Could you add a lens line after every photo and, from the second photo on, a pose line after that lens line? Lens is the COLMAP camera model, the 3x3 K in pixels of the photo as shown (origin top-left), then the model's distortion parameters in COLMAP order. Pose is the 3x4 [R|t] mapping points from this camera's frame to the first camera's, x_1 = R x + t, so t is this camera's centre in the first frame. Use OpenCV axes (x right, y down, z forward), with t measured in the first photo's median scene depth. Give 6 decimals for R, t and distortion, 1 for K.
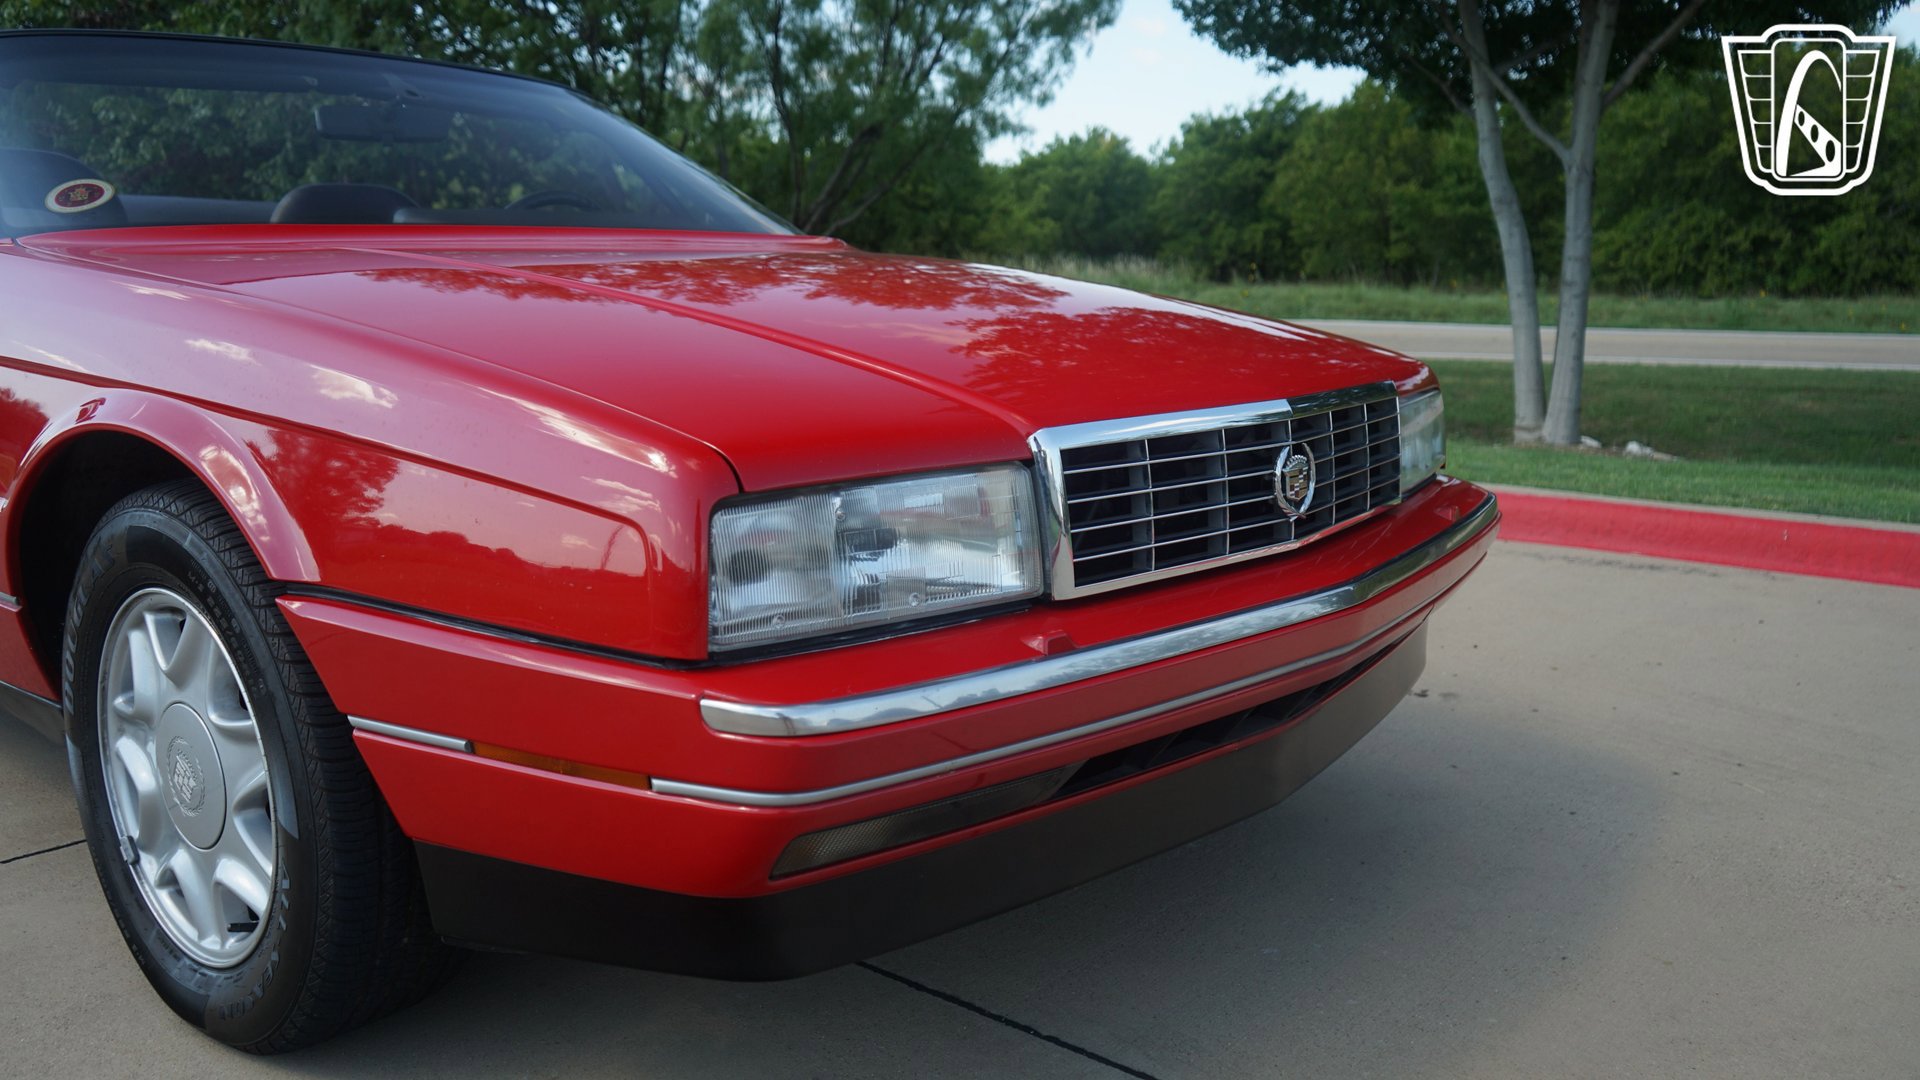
lens RADIAL K [[1524.0, 0, 962.5], [0, 1524.0, 543.1], [0, 0, 1]] dist [-0.019975, 0.021046]
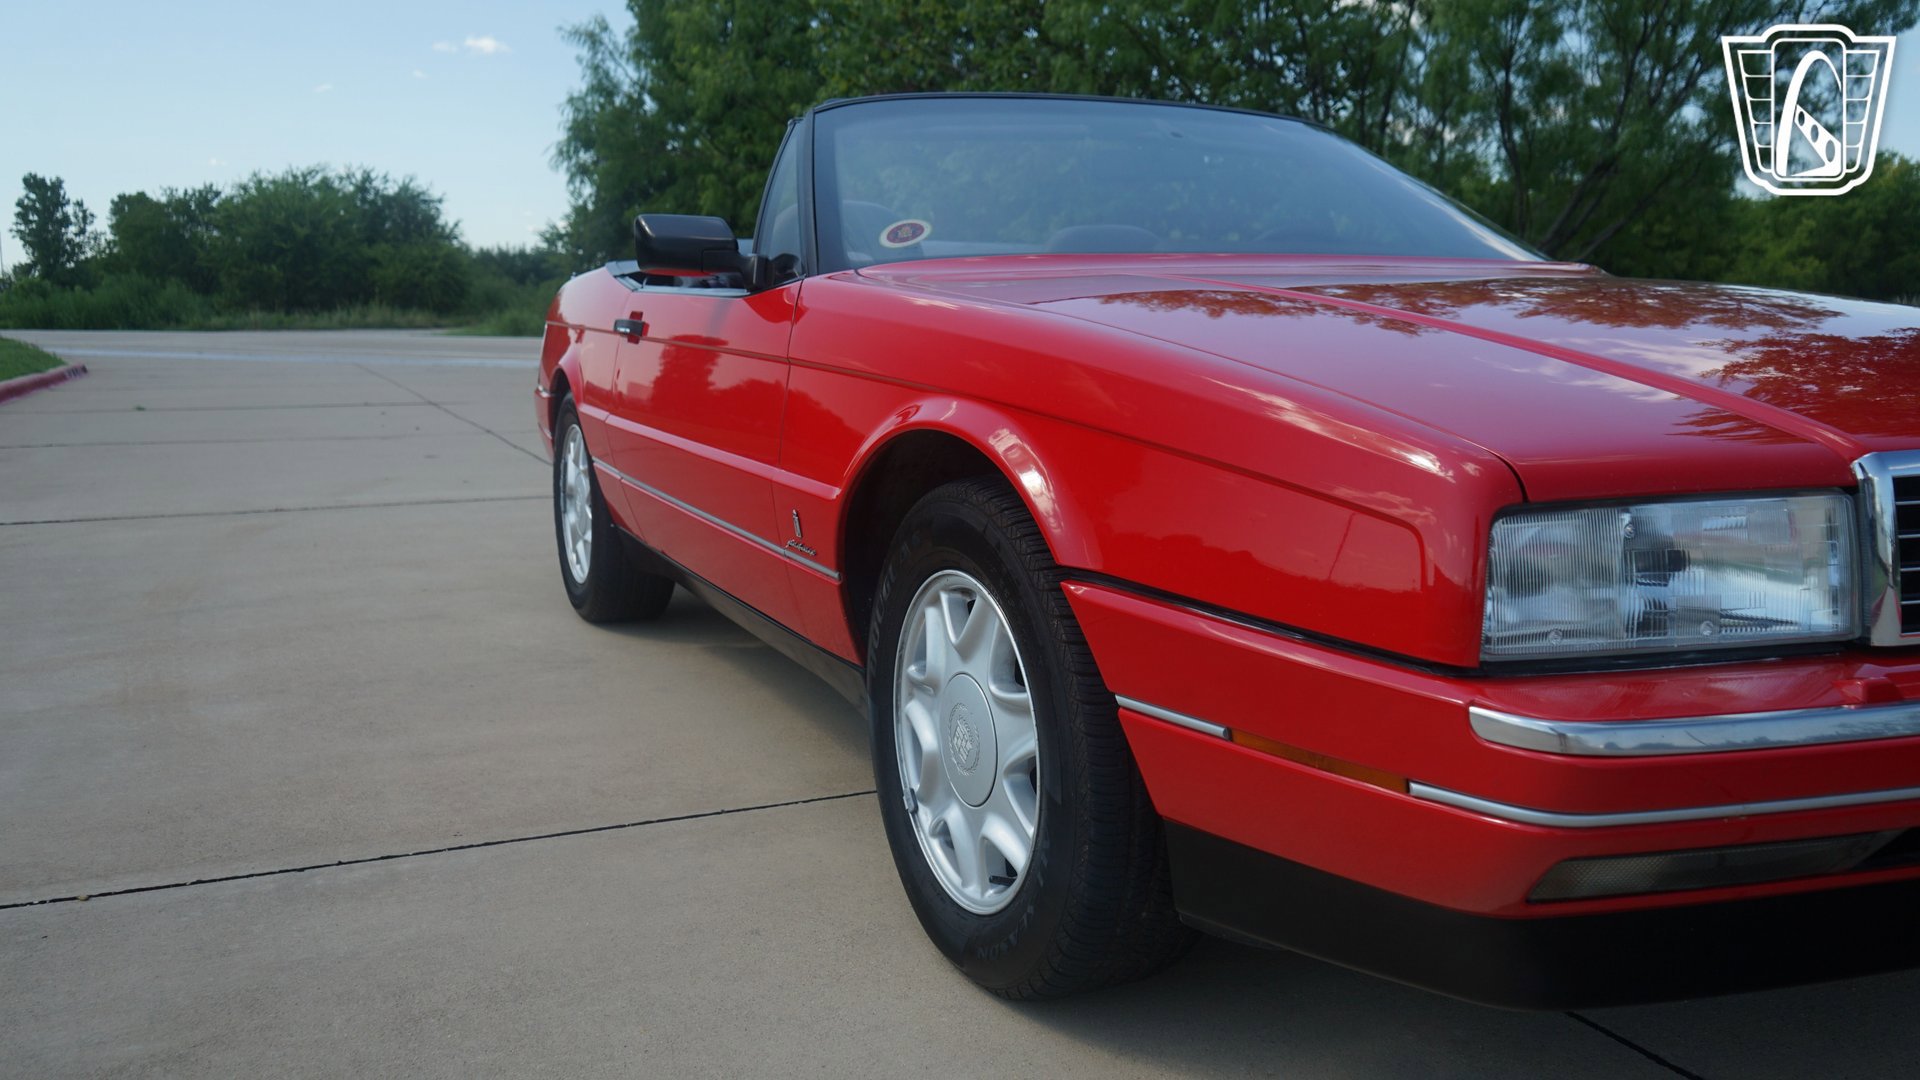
lens RADIAL K [[1524.0, 0, 967.9], [0, 1524.0, 541.9], [0, 0, 1]] dist [-0.019975, 0.021046]
pose [[0.902854, 0.059317, -0.425835, -0.036732], [-0.072506, 0.997258, -0.014813, 0.023810], [0.423789, 0.044249, 0.904679, -0.025530]]
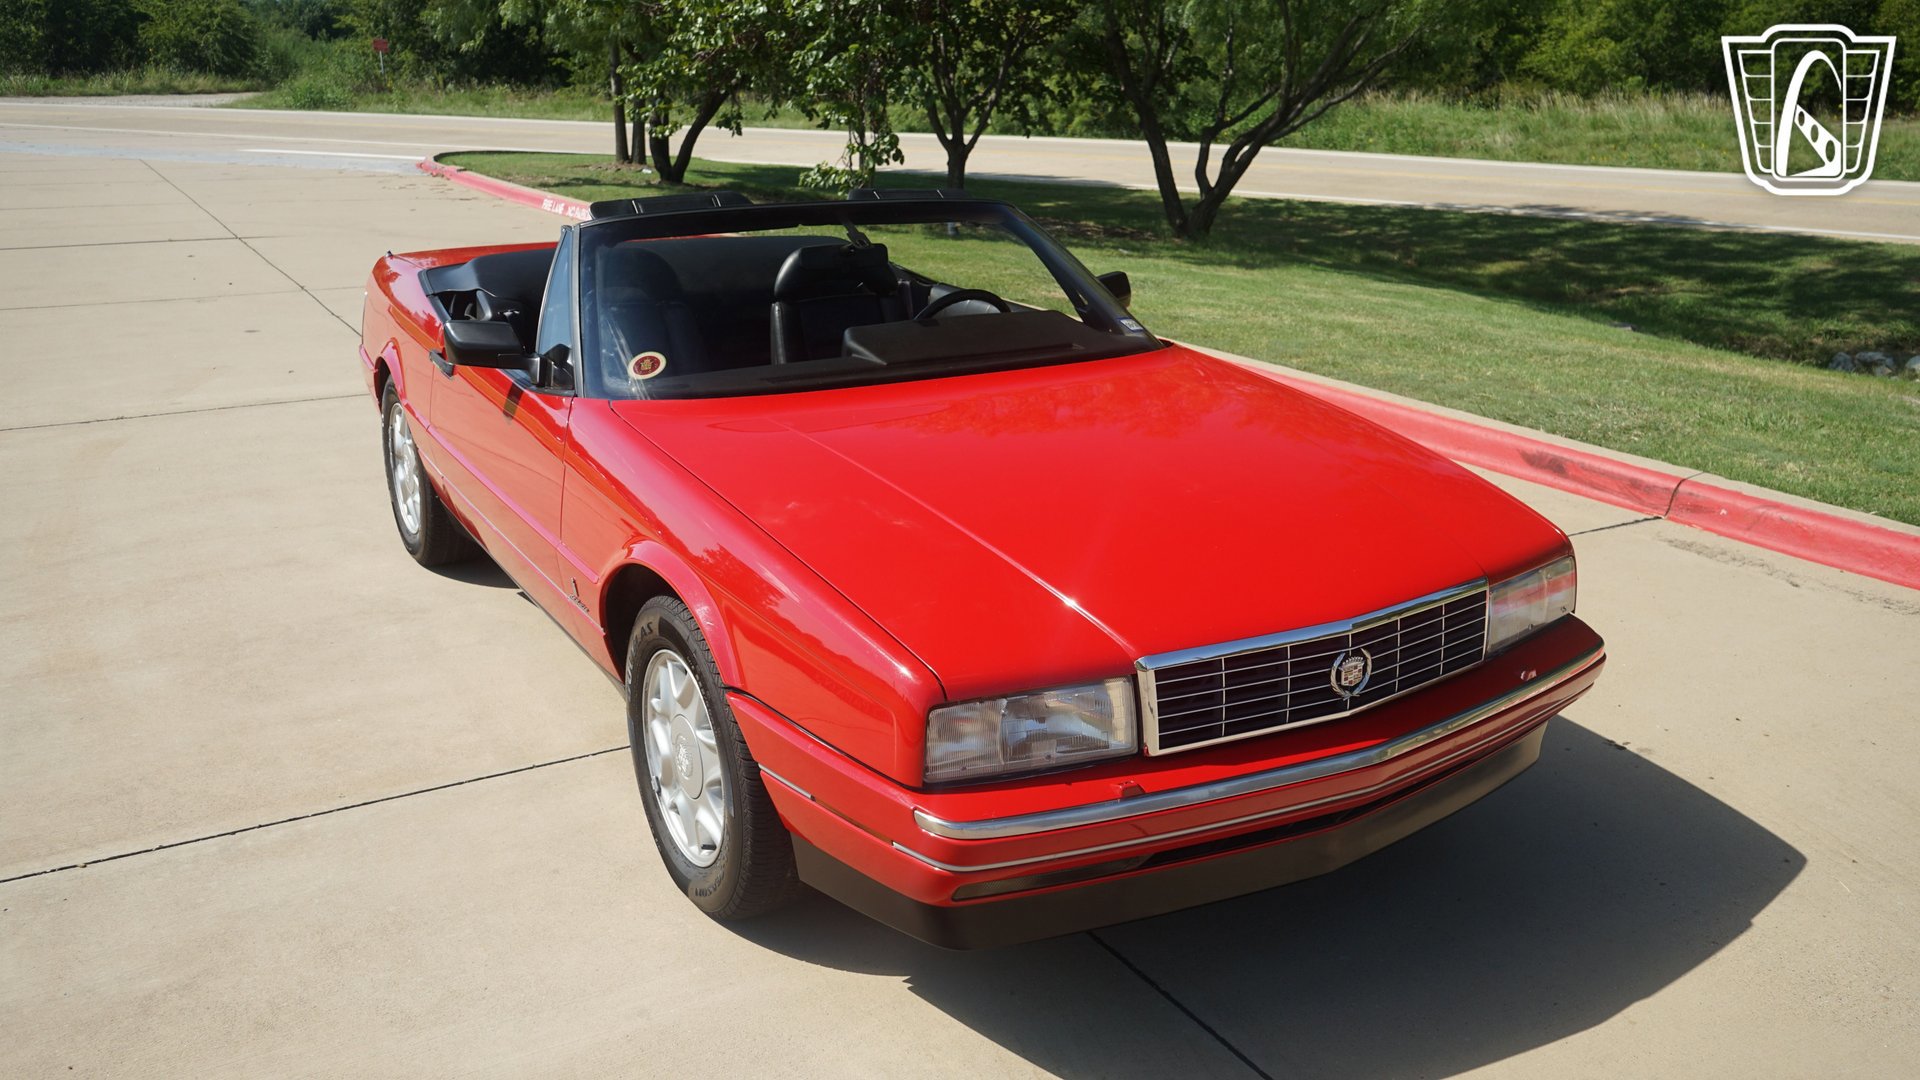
lens RADIAL K [[1524.0, 0, 963.9], [0, 1524.0, 541.4], [0, 0, 1]] dist [-0.019975, 0.021046]
pose [[0.943328, 0.102175, -0.315742, 0.316796], [-0.062829, 0.989203, 0.132398, -0.340886], [0.325861, -0.105057, 0.939562, -0.511333]]
